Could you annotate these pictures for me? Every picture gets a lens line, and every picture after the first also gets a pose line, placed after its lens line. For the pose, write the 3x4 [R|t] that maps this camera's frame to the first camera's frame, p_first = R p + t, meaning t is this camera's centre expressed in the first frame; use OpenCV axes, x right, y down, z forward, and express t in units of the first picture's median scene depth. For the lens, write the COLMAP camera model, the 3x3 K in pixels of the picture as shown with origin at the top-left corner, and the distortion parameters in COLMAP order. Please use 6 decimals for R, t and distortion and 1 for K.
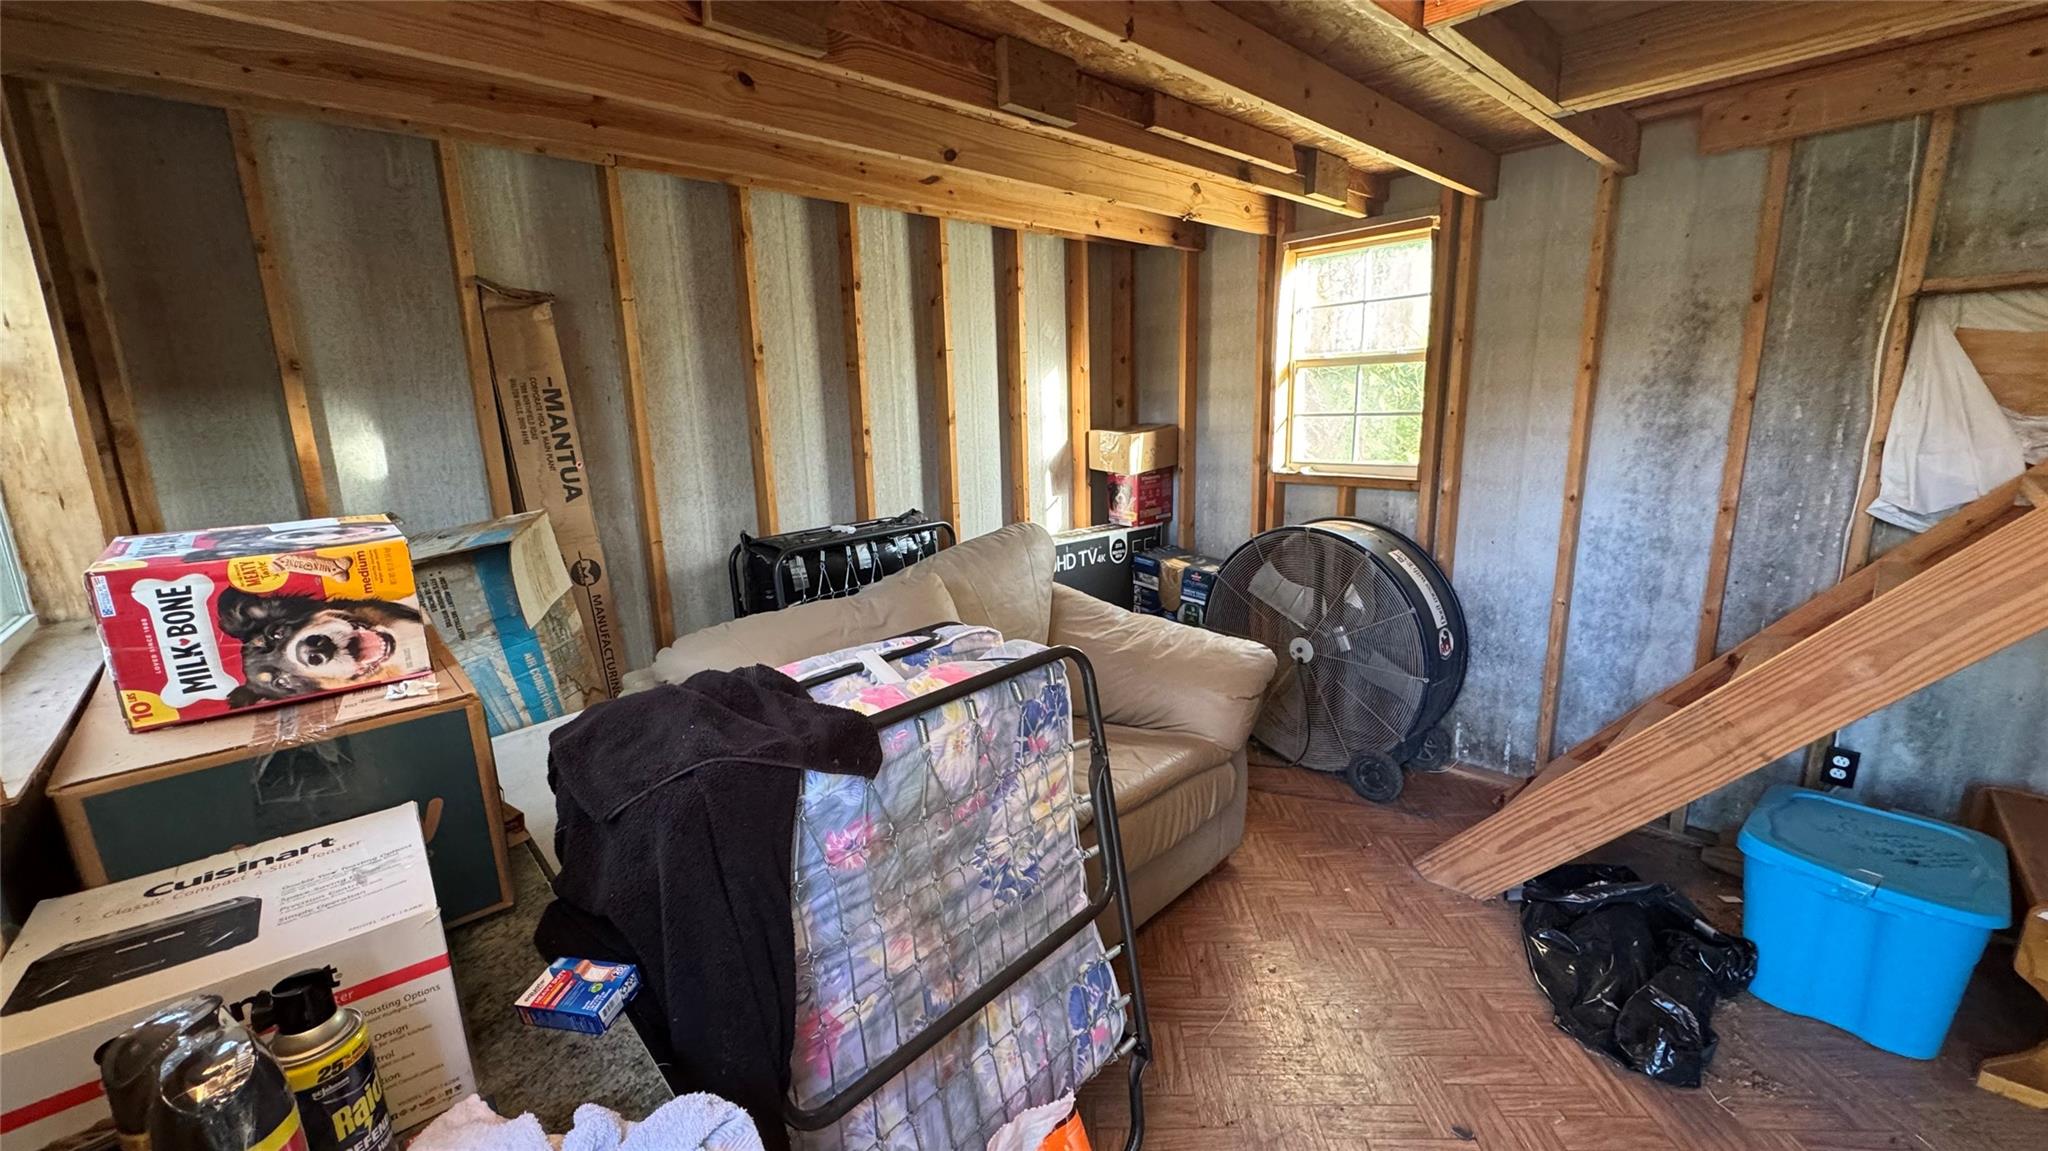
lens RADIAL K [[810.7, 0, 1026.7], [0, 810.7, 577.3], [0, 0, 1]] dist [-0.001246, -0.000262]
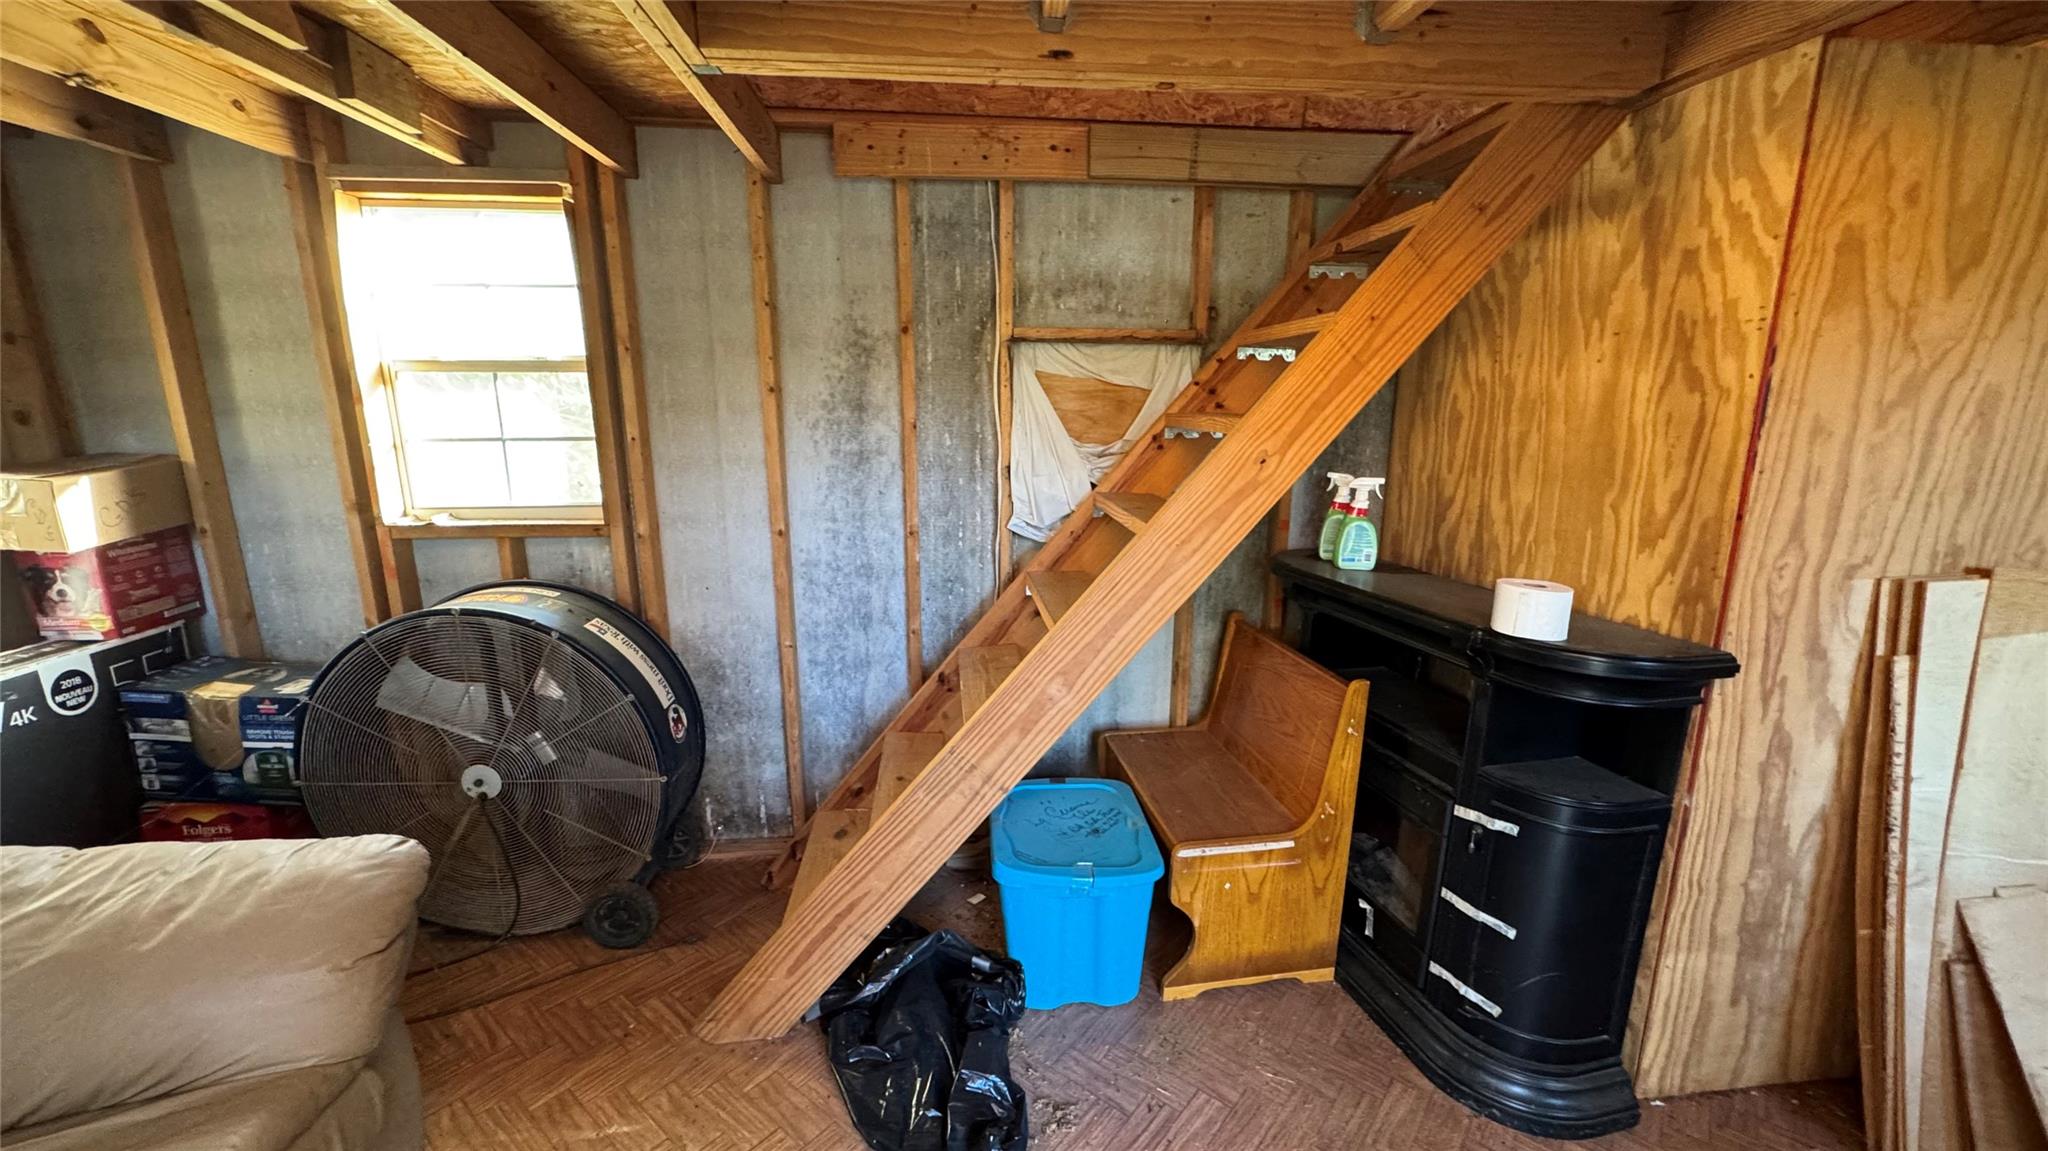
lens RADIAL K [[810.7, 0, 1026.7], [0, 810.7, 577.3], [0, 0, 1]] dist [-0.001246, -0.000262]
pose [[0.602093, -0.148509, 0.784493, 0.112311], [0.149217, 0.986168, 0.072164, -0.069501], [-0.784359, 0.073610, 0.615924, 0.214906]]
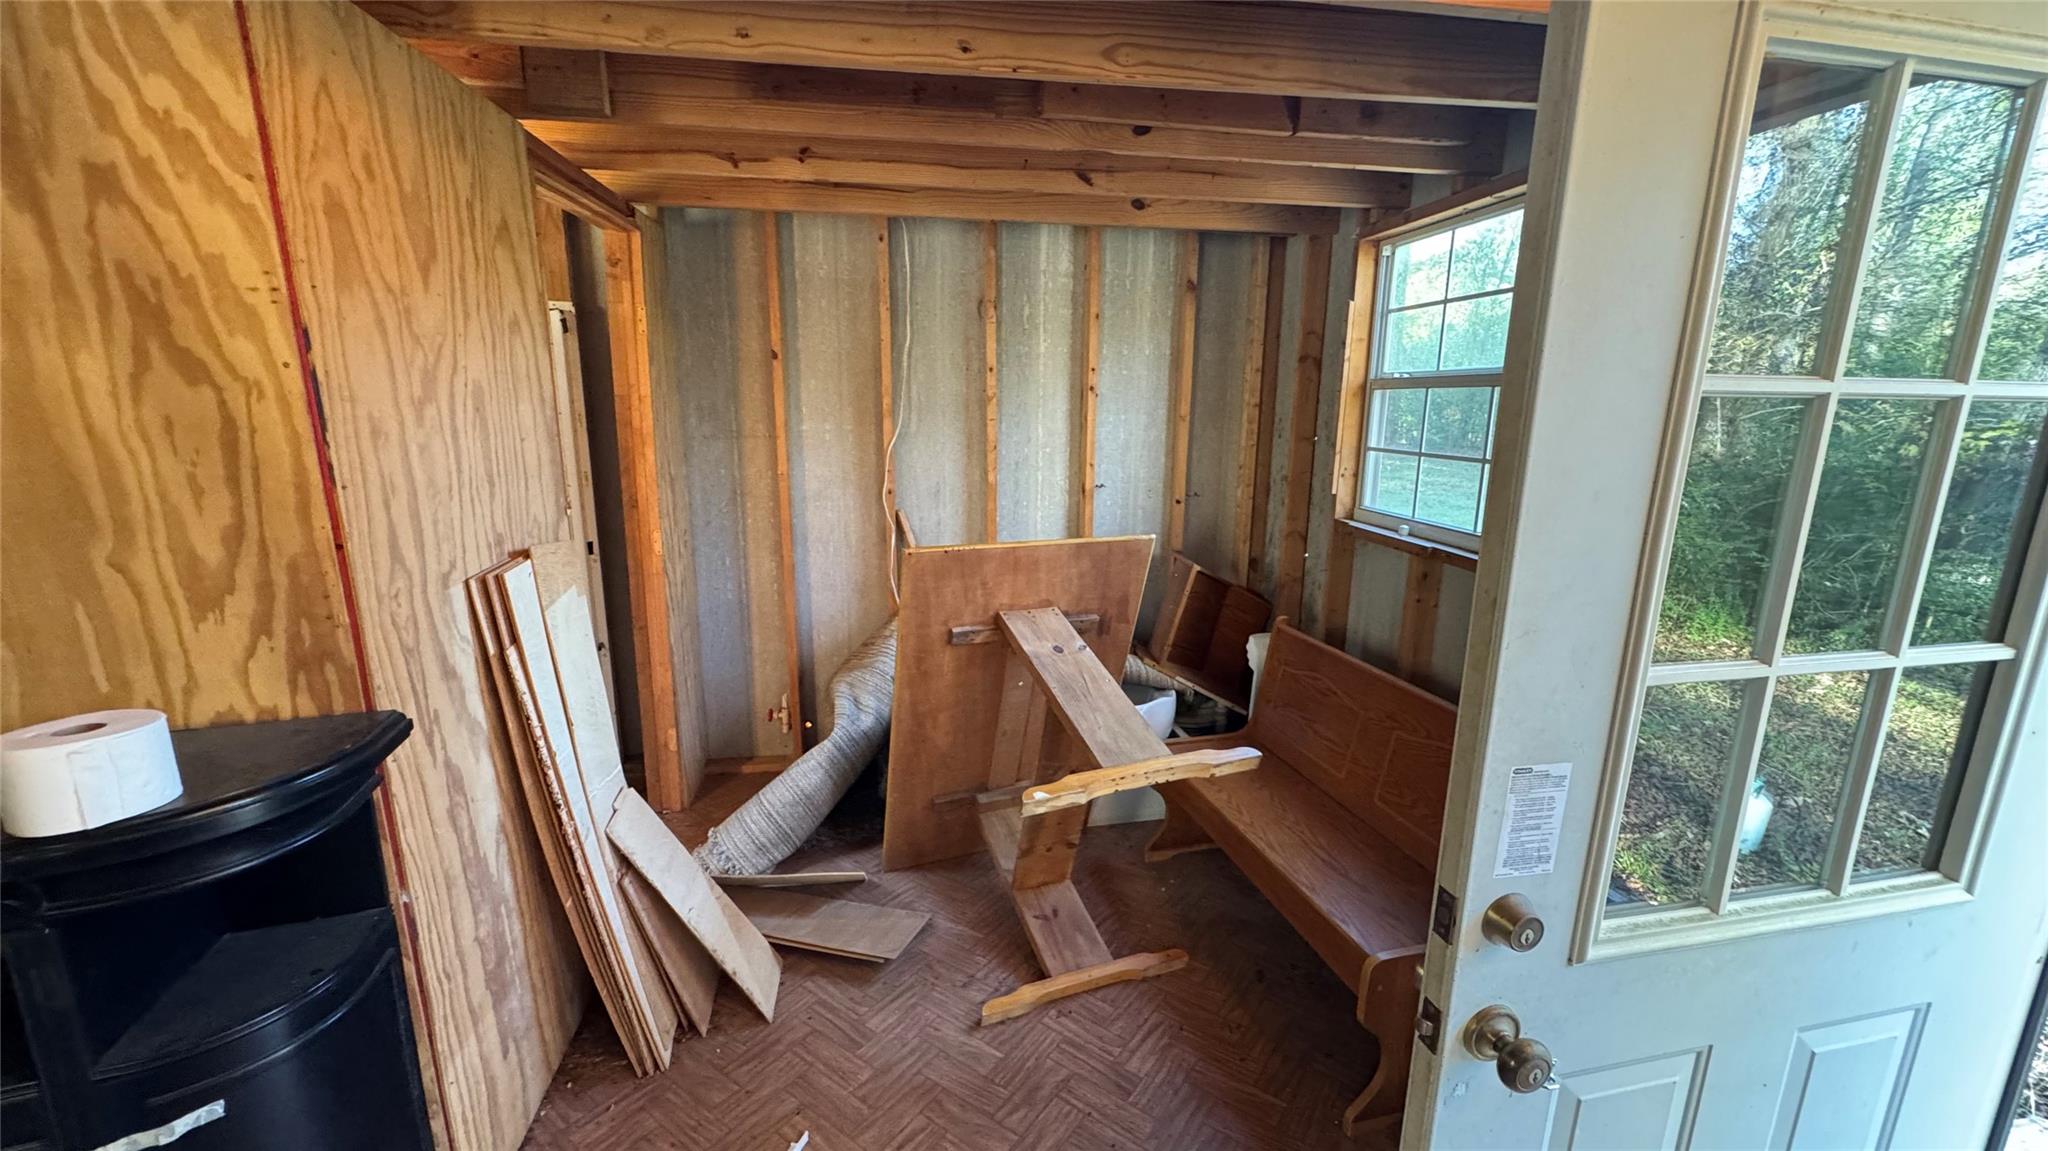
lens RADIAL K [[810.7, 0, 1026.7], [0, 810.7, 577.3], [0, 0, 1]] dist [-0.001246, -0.000262]
pose [[-0.834176, -0.104718, 0.541466, 0.295521], [0.123610, 0.921327, 0.368614, -0.095416], [-0.537468, 0.374420, -0.755605, 0.302395]]
